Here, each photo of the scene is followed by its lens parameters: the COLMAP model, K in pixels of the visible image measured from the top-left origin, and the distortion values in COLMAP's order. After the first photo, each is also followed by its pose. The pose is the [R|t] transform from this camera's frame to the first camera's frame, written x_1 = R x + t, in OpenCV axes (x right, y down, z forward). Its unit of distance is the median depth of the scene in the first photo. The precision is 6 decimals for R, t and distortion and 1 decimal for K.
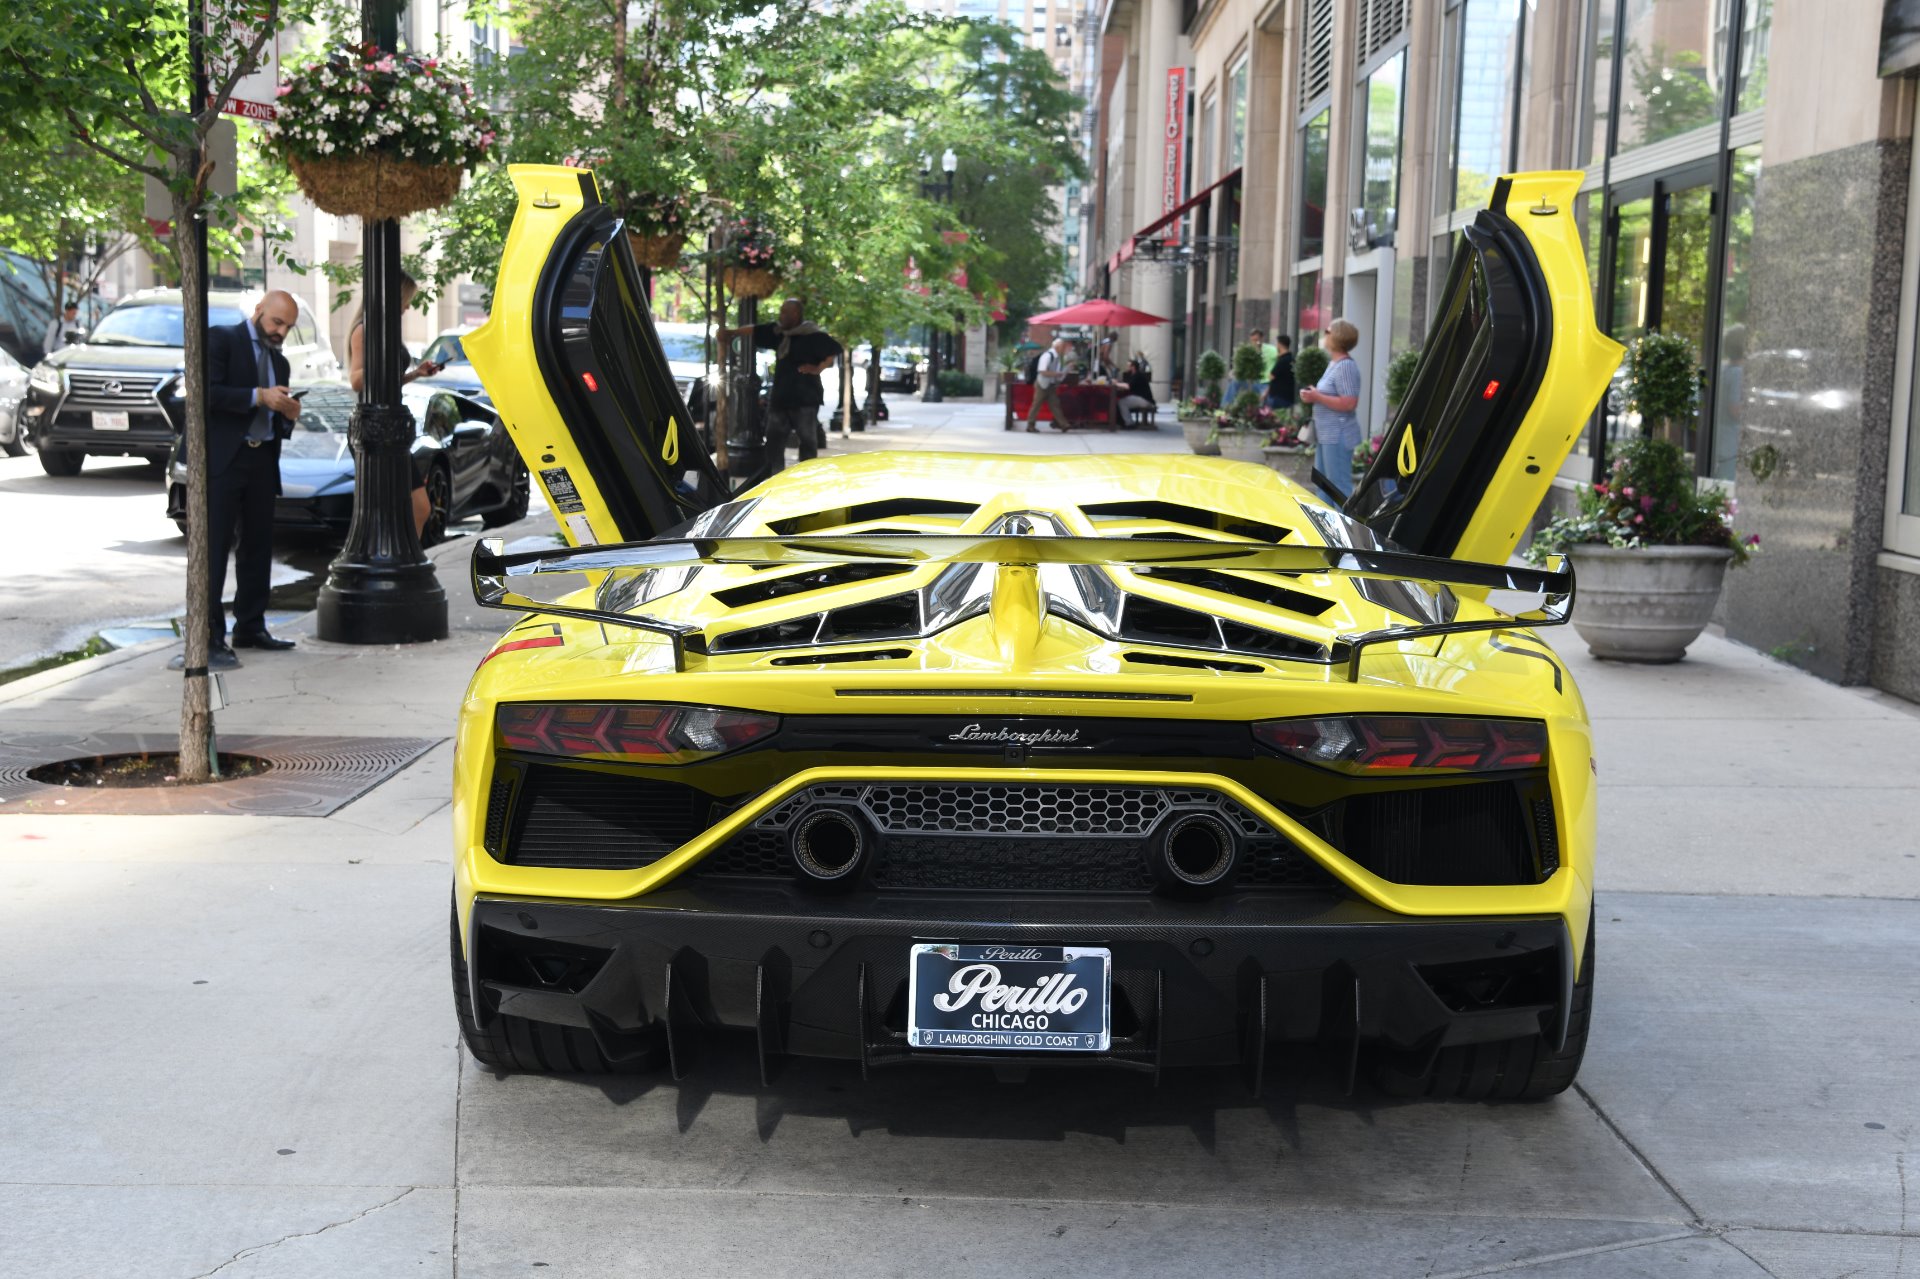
lens RADIAL K [[2471.7, 0, 994.5], [0, 2471.7, 651.0], [0, 0, 1]] dist [0.097279, 0.000000]
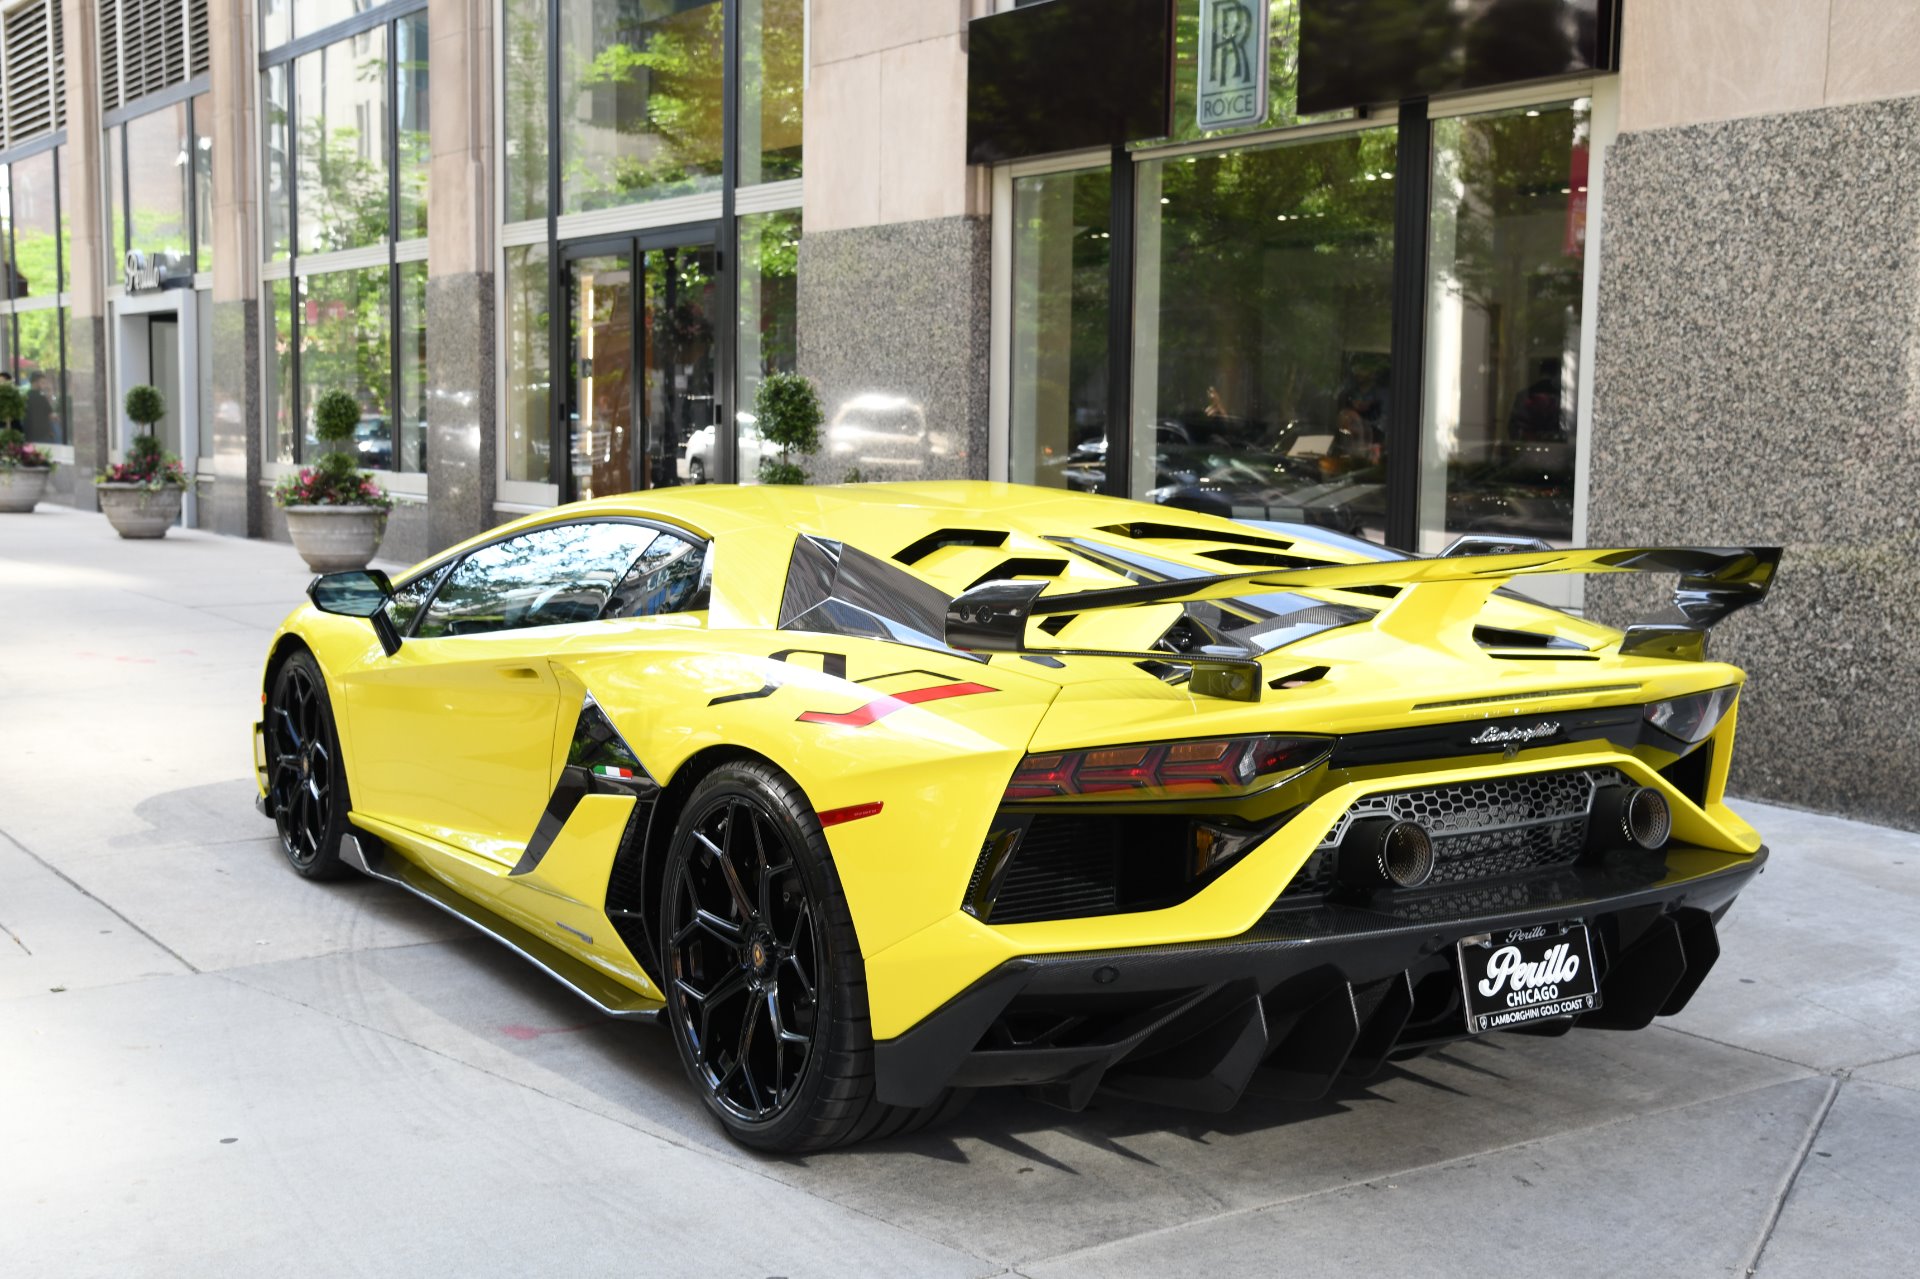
lens RADIAL K [[2211.6, 0, 974.9], [0, 2211.6, 643.4], [0, 0, 1]] dist [0.040009, 0.000000]
pose [[0.818039, -0.069288, 0.570974, -0.616854], [0.072941, 0.997200, 0.016507, -0.032369], [-0.570519, 0.028144, 0.820802, 0.279423]]
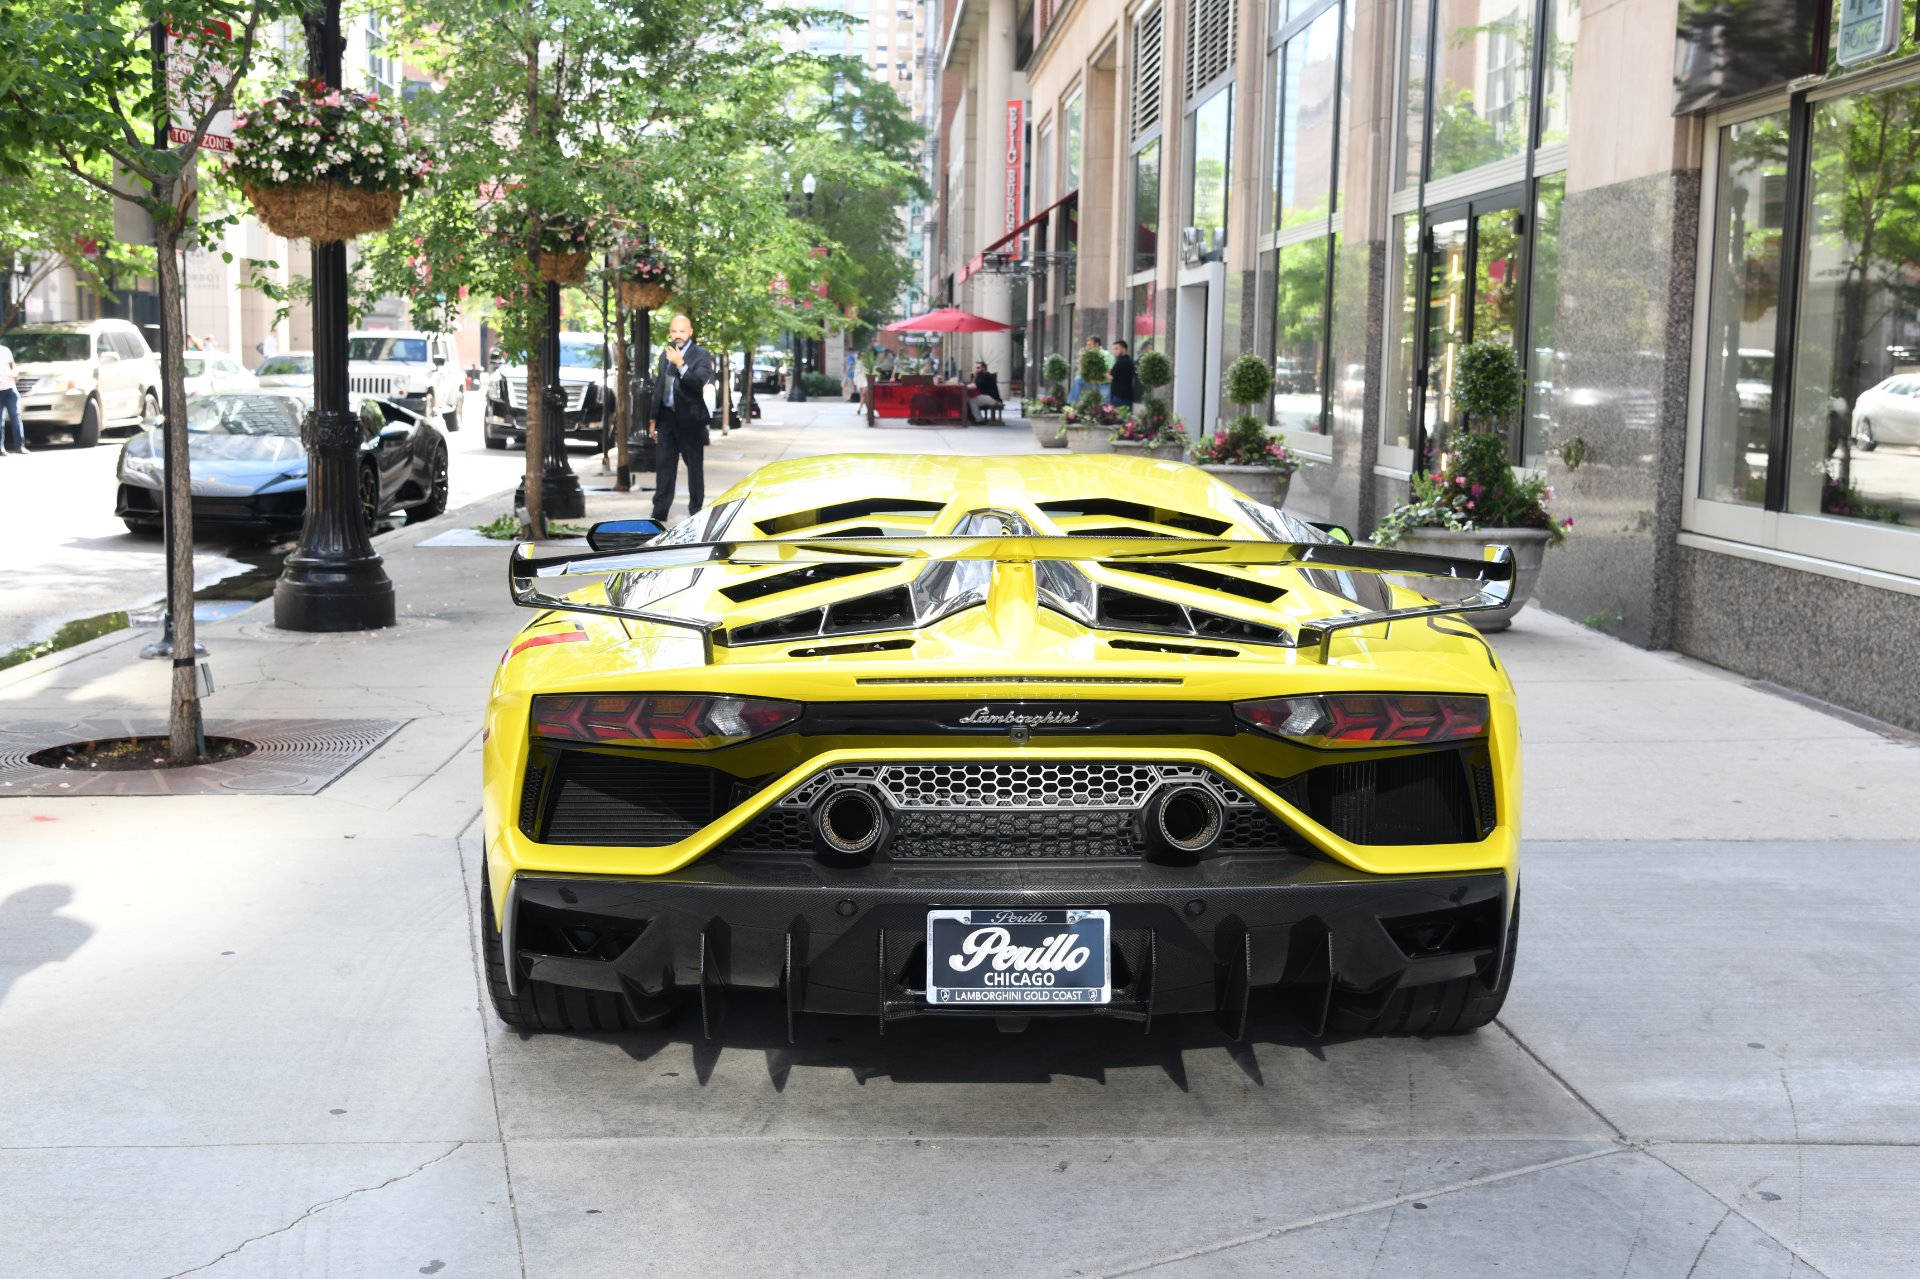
lens RADIAL K [[2211.6, 0, 995.5], [0, 2211.6, 661.6], [0, 0, 1]] dist [0.040009, 0.000000]
pose [[0.997736, -0.015527, 0.065439, -0.055108], [0.014383, 0.999736, 0.017915, -0.007103], [-0.065700, -0.016933, 0.997696, 0.022441]]
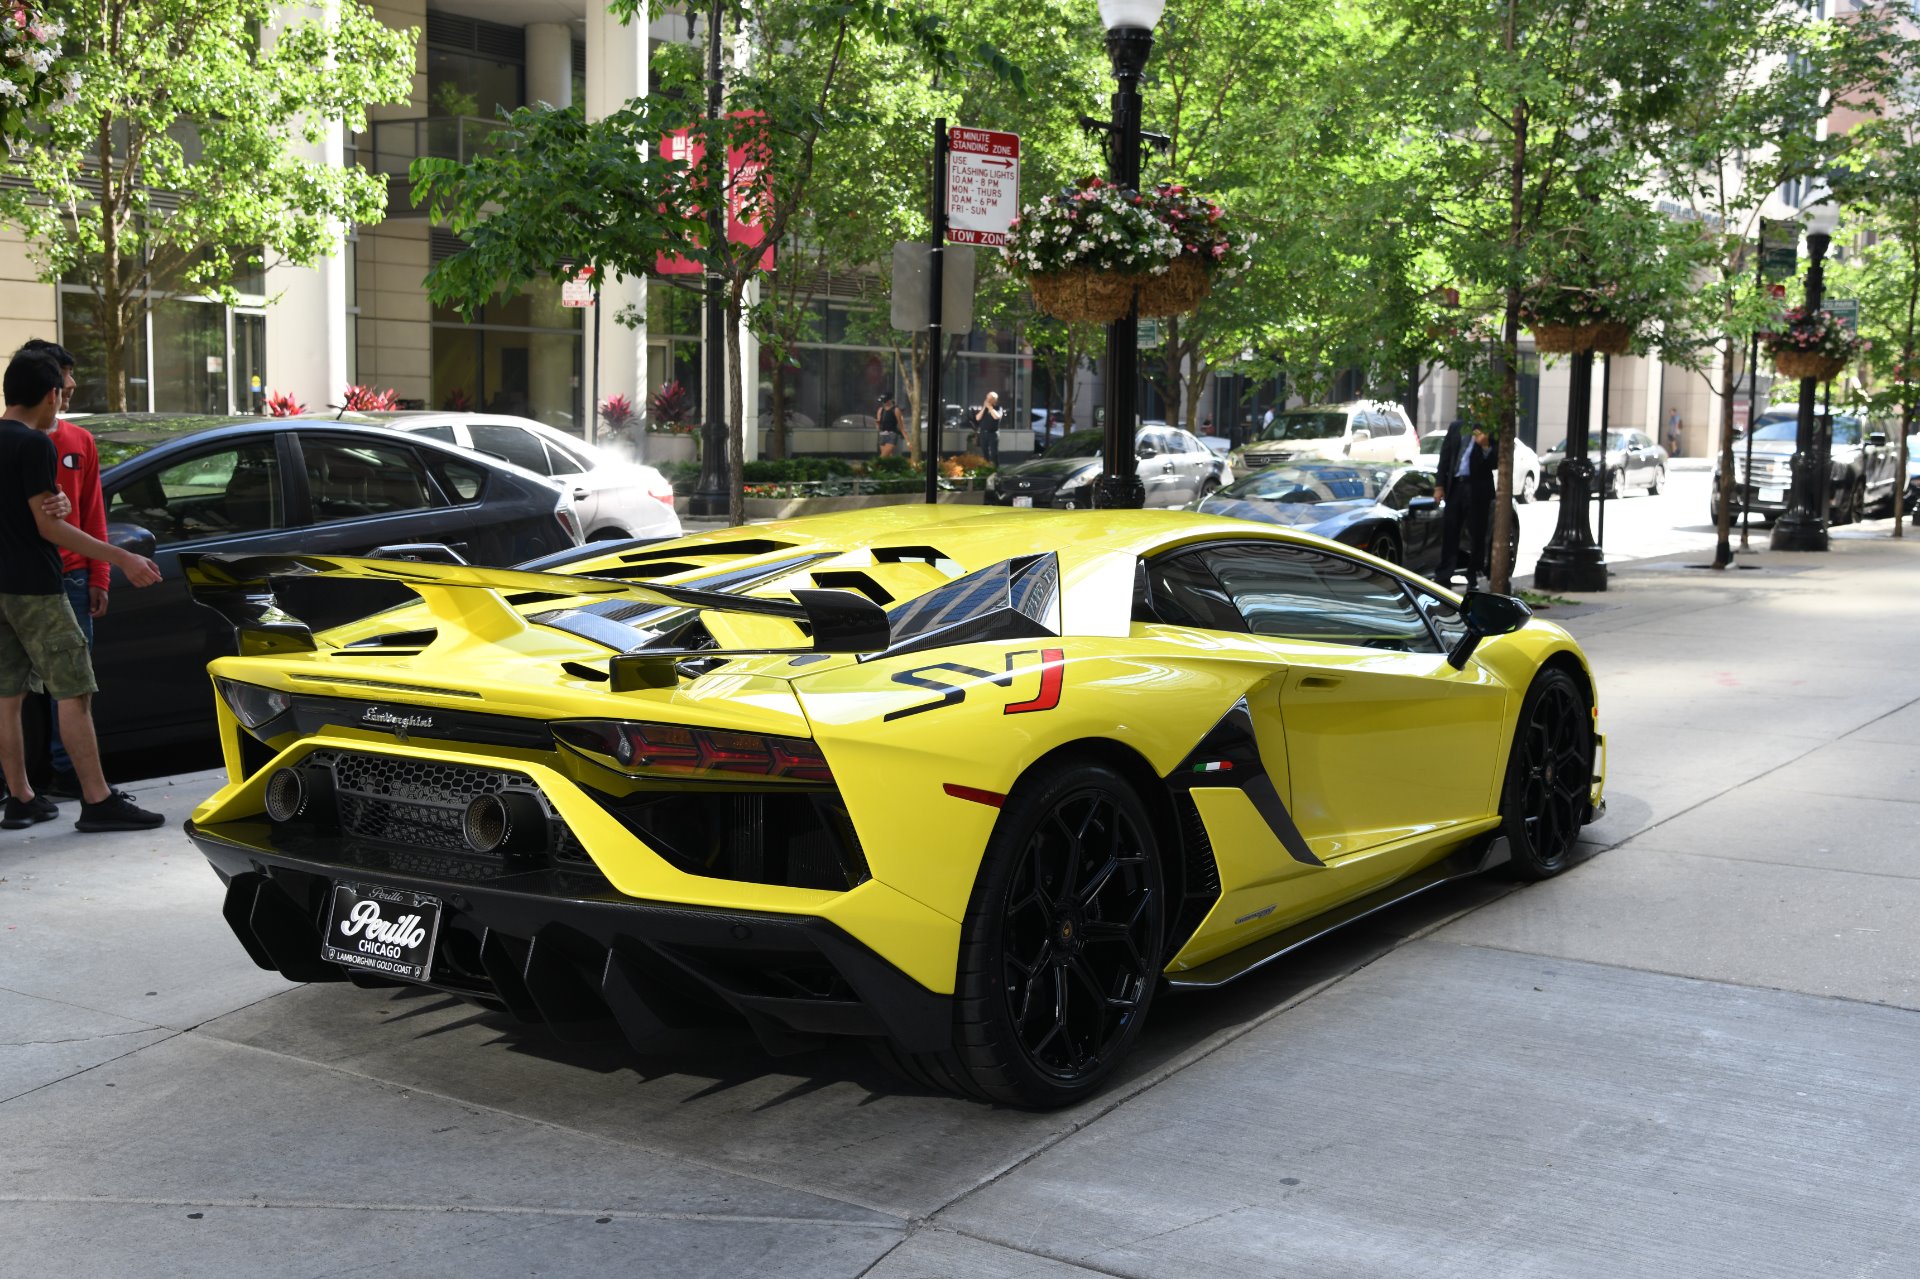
lens RADIAL K [[2211.6, 0, 970.0], [0, 2211.6, 641.0], [0, 0, 1]] dist [0.040009, 0.000000]
pose [[0.839125, 0.041281, -0.542370, 0.708921], [-0.057256, 0.998280, -0.012601, -0.006080], [0.540917, 0.041628, 0.840045, 0.183552]]
